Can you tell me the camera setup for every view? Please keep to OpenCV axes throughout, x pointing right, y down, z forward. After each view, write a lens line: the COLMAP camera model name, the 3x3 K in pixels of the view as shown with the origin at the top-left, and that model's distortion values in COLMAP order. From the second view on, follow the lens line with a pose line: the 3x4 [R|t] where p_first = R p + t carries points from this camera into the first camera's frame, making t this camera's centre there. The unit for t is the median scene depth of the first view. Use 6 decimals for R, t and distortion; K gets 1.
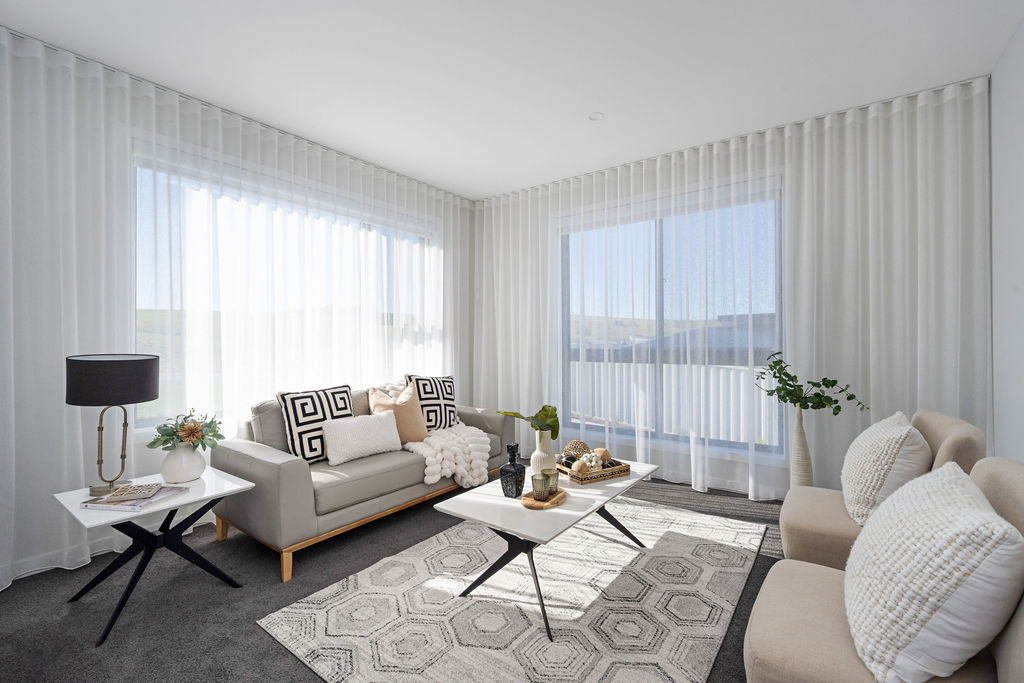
lens RADIAL K [[445.1, 0, 512.0], [0, 445.1, 341.5], [0, 0, 1]] dist [0.000344, 0.000012]
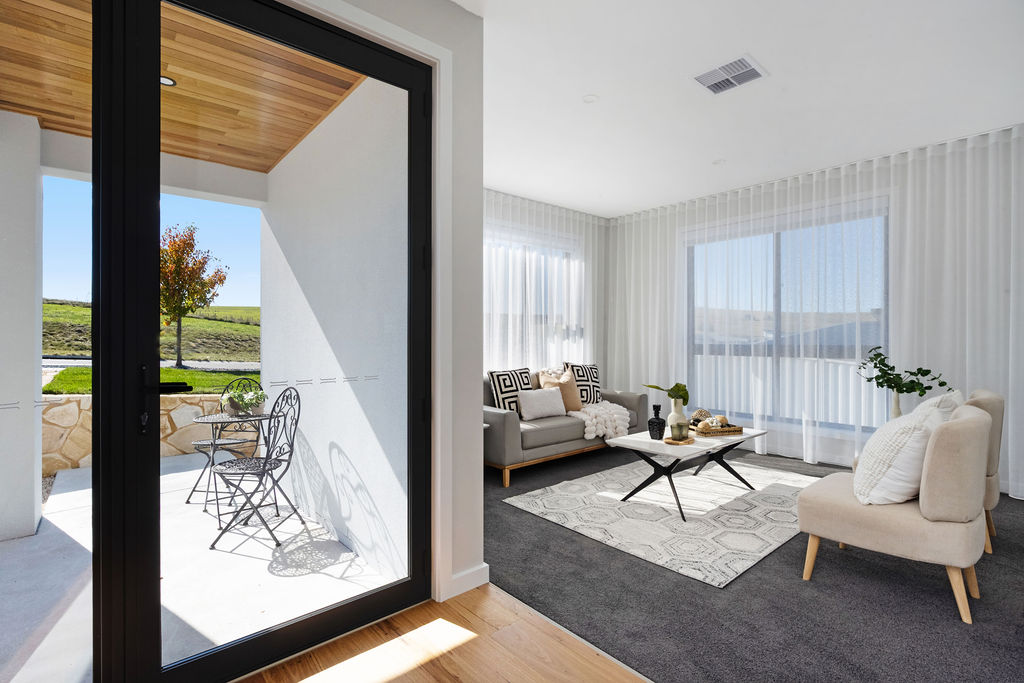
lens RADIAL K [[479.1, 0, 512.0], [0, 479.1, 341.5], [0, 0, 1]] dist [-0.002926, -0.000255]
pose [[0.974710, 0.004710, -0.223423, -0.081877], [-0.003351, 0.999974, 0.006459, 0.005213], [0.223447, -0.005547, 0.974700, -0.490289]]
